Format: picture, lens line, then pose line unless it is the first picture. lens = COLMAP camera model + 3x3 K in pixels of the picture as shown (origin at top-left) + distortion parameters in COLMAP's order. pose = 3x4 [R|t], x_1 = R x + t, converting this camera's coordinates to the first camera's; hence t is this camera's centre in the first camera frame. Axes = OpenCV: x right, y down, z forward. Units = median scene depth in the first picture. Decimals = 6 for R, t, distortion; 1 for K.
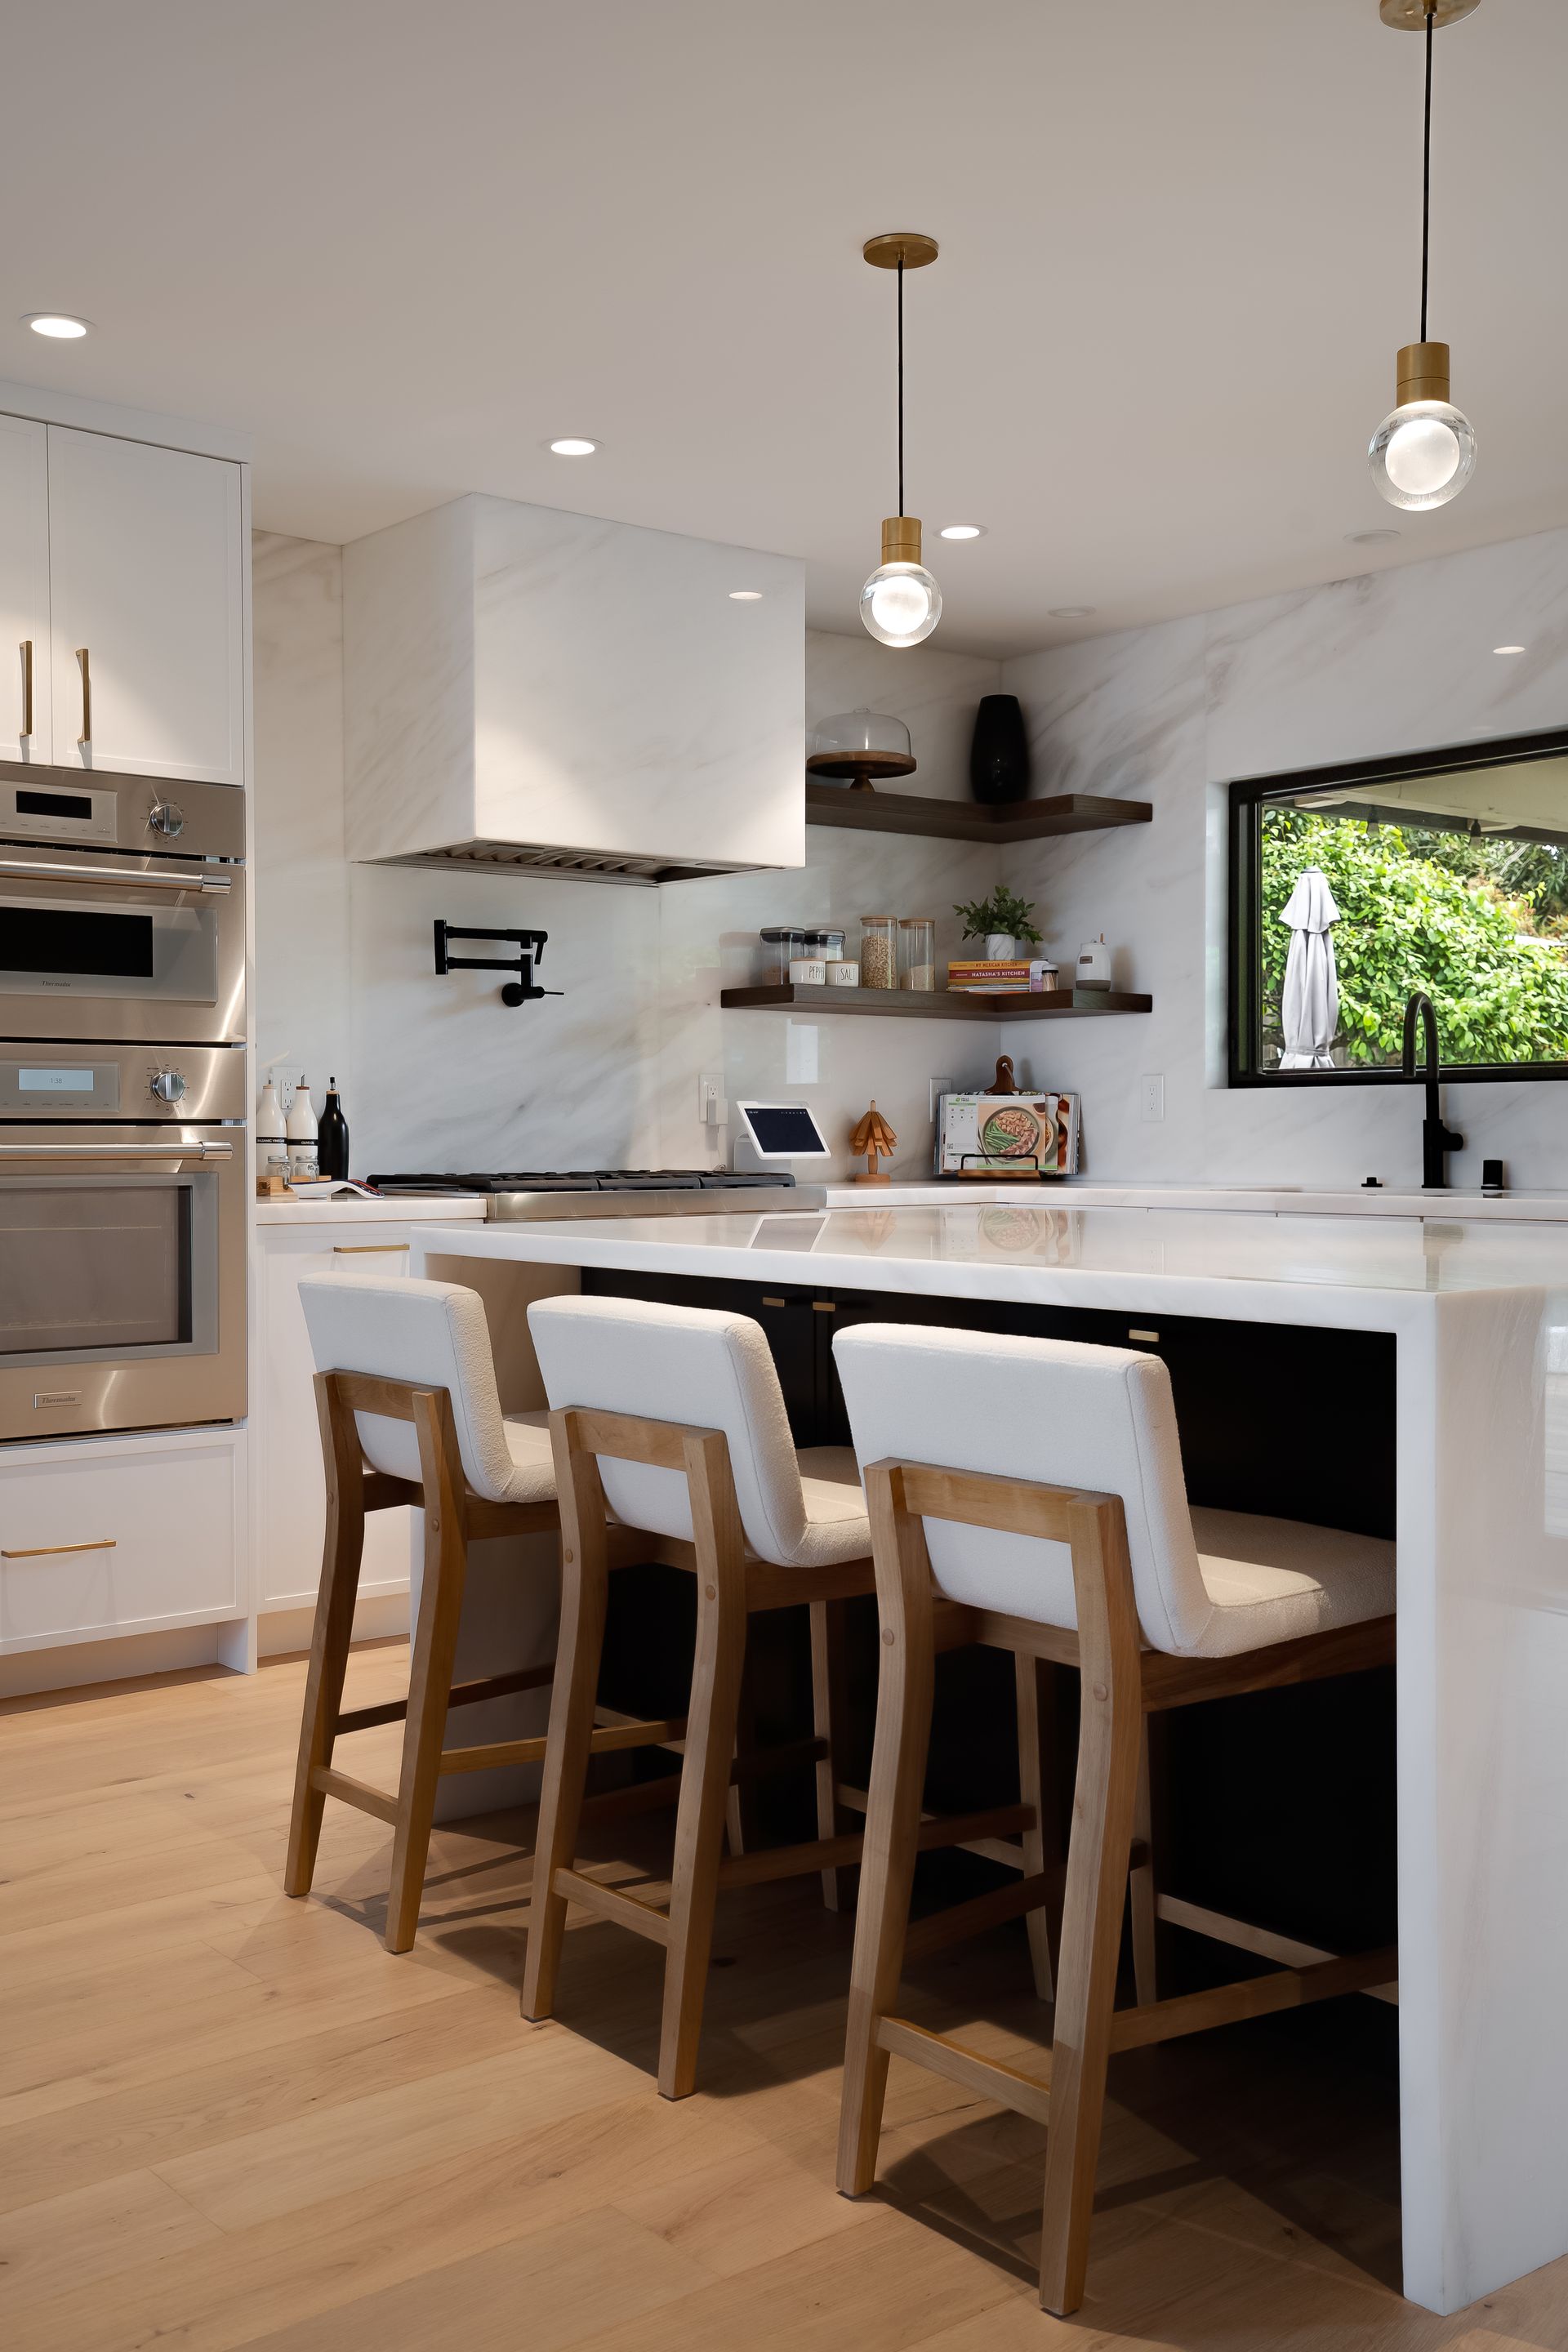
lens RADIAL K [[2329.3, 0, 795.0], [0, 2329.3, 1107.2], [0, 0, 1]] dist [0.056148, 0.019746]
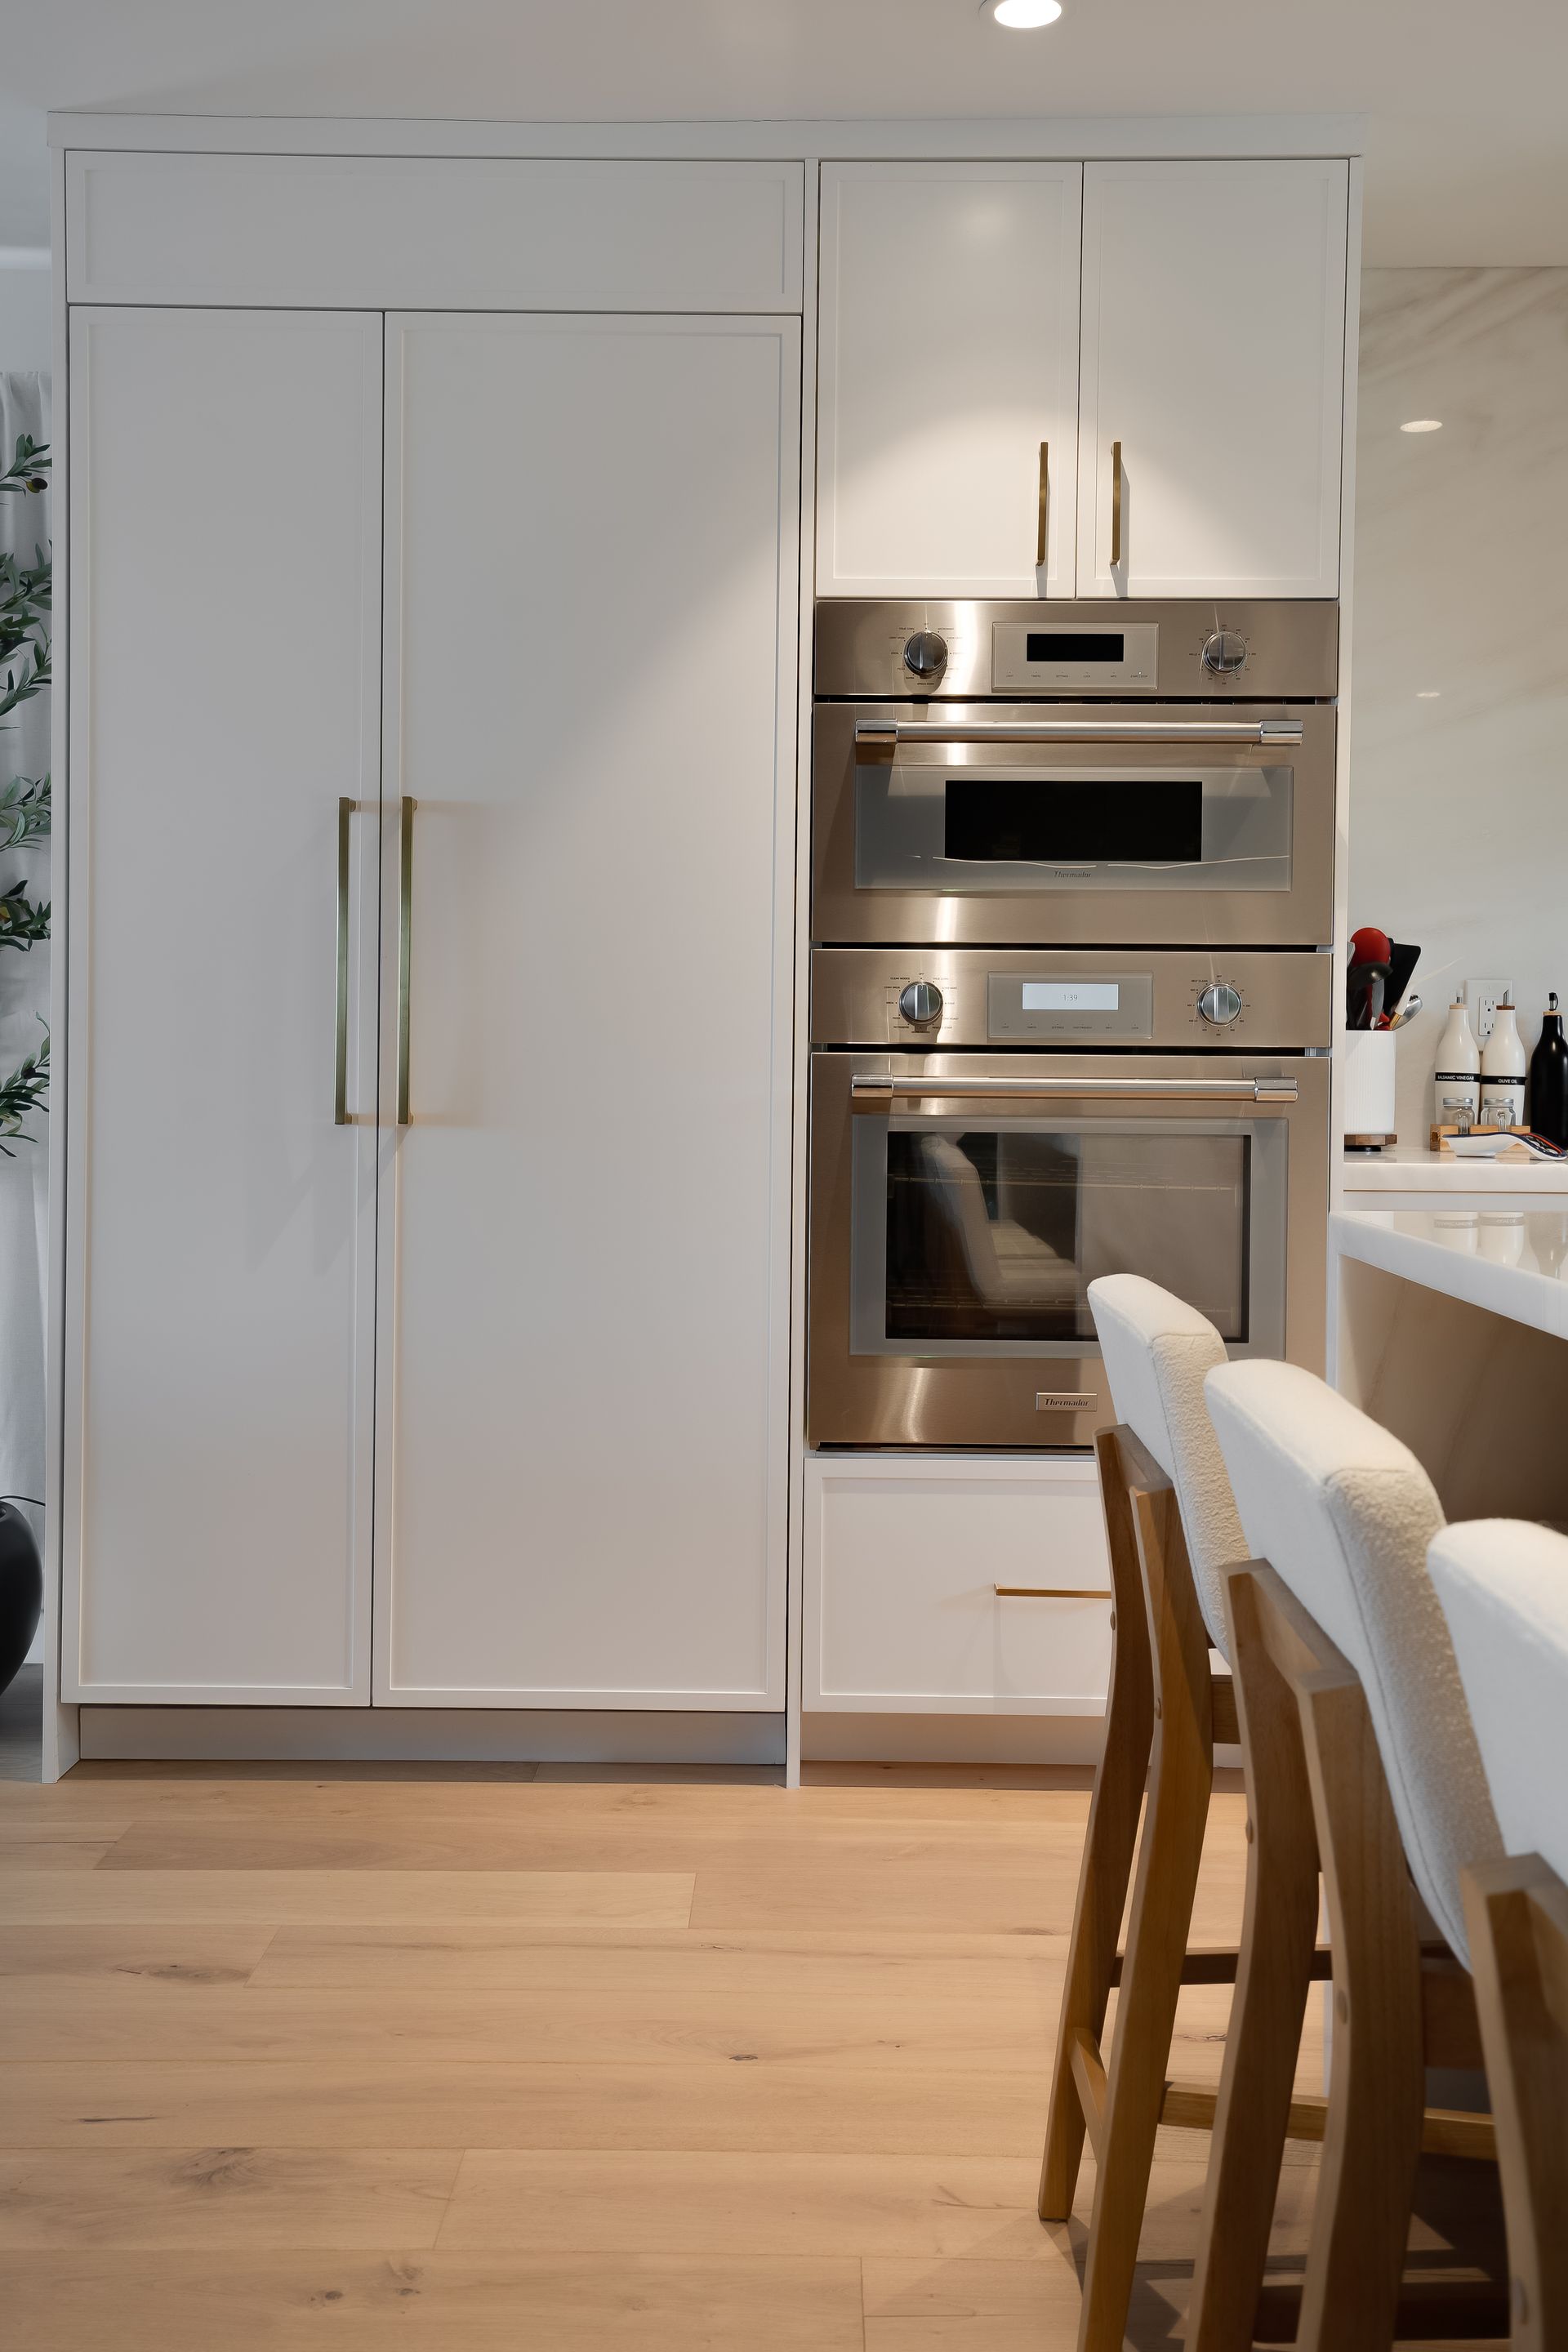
lens RADIAL K [[2357.8, 0, 783.8], [0, 2357.8, 1054.1], [0, 0, 1]] dist [0.070105, 0.013865]
pose [[0.758529, 0.008701, -0.651582, 0.125349], [-0.004158, 0.999955, 0.008512, 0.001394], [0.651626, -0.003747, 0.758531, 0.324093]]
